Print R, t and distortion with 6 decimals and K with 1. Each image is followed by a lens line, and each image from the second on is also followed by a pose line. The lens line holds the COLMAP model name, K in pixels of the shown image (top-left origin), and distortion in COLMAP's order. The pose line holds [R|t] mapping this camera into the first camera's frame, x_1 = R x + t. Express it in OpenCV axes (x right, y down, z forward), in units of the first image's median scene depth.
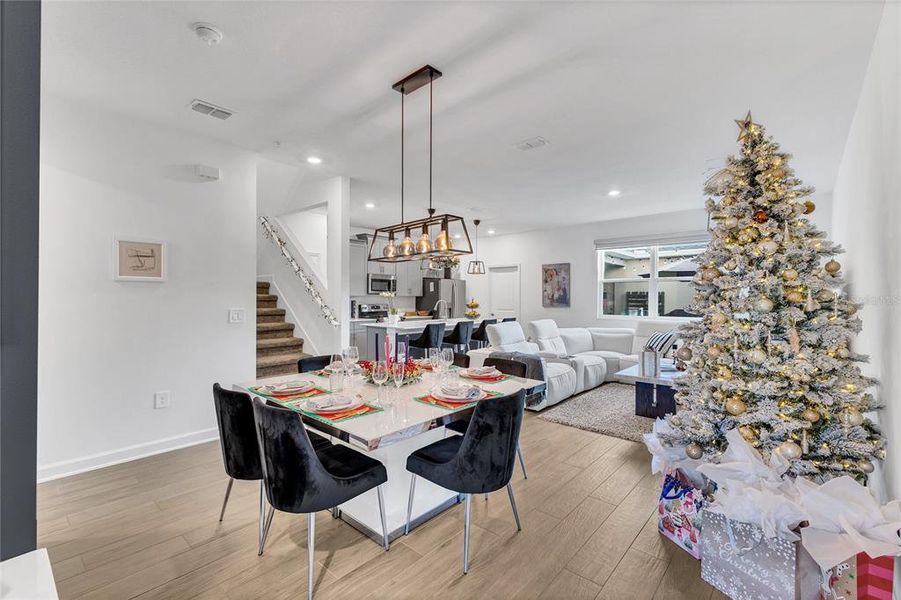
lens RADIAL K [[389.3, 0, 458.9], [0, 389.3, 297.9], [0, 0, 1]] dist [0.030323, -0.000078]
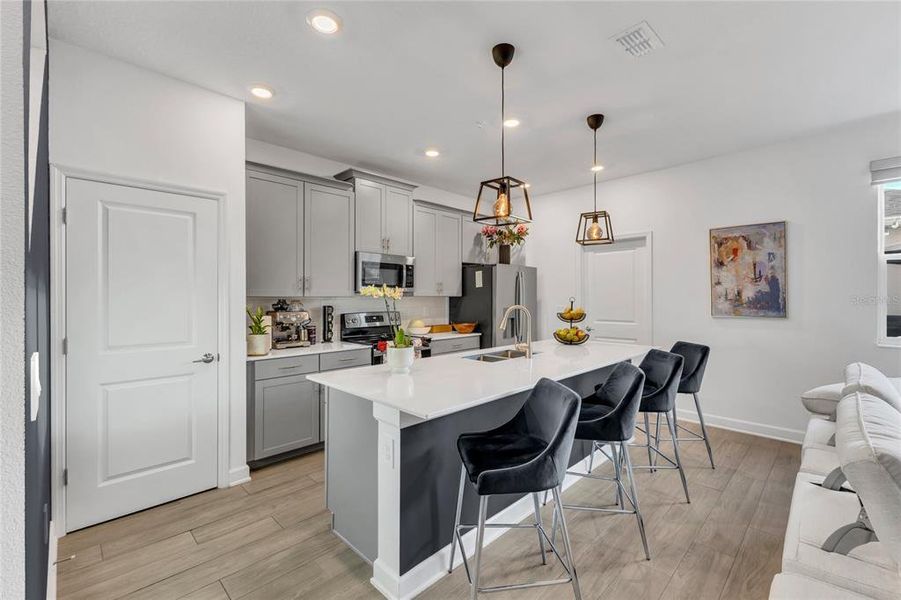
lens RADIAL K [[389.3, 0, 458.9], [0, 389.3, 297.9], [0, 0, 1]] dist [0.030323, -0.000078]
pose [[0.997934, -0.007779, -0.063777, -0.065859], [0.007776, 0.999970, -0.000289, -0.002287], [0.063778, -0.000207, 0.997964, 0.474311]]
